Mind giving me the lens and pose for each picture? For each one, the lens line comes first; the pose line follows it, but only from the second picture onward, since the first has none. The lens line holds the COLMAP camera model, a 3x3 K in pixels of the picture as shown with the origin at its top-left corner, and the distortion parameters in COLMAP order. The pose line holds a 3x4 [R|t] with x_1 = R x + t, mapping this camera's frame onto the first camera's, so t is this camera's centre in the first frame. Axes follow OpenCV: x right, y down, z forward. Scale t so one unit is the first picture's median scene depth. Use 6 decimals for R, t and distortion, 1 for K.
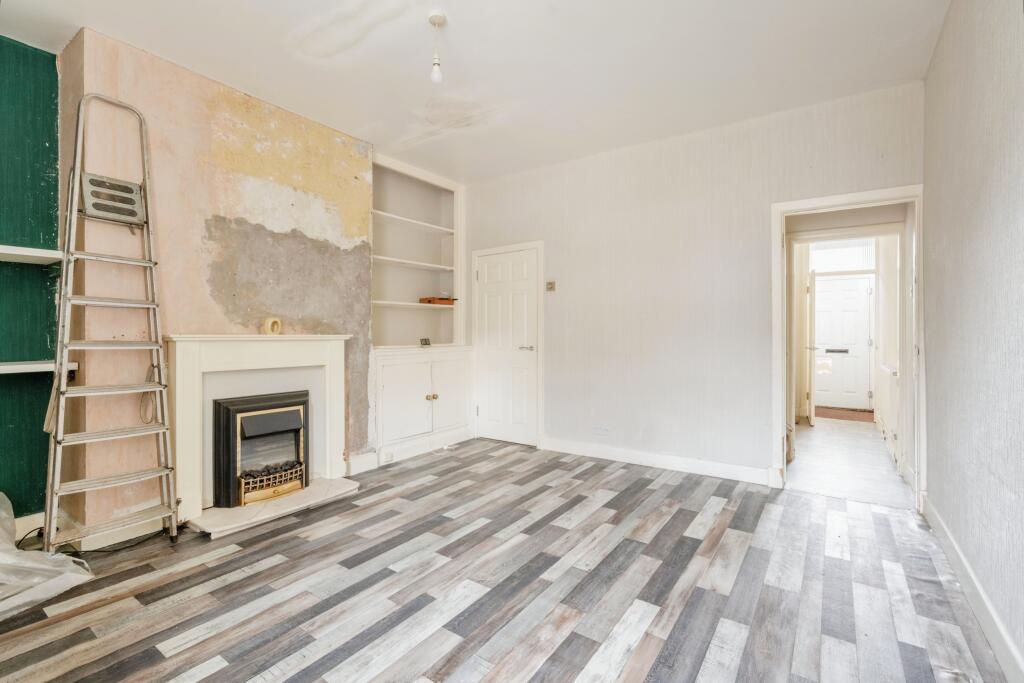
lens RADIAL K [[461.8, 0, 513.5], [0, 461.8, 340.2], [0, 0, 1]] dist [-0.005096, 0.000563]
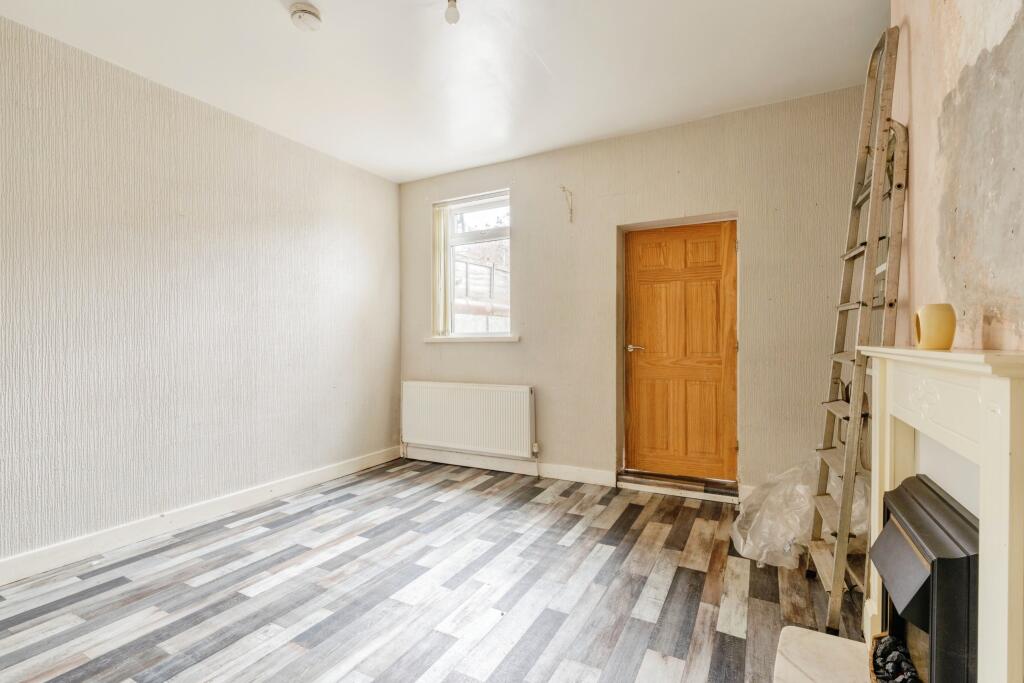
lens RADIAL K [[461.8, 0, 511.5], [0, 461.8, 345.1], [0, 0, 1]] dist [-0.005096, 0.000563]
pose [[-0.992194, 0.006313, -0.124543, -0.185493], [0.005750, 0.999972, 0.004881, -0.024303], [0.124571, 0.004127, -0.992202, 1.960015]]
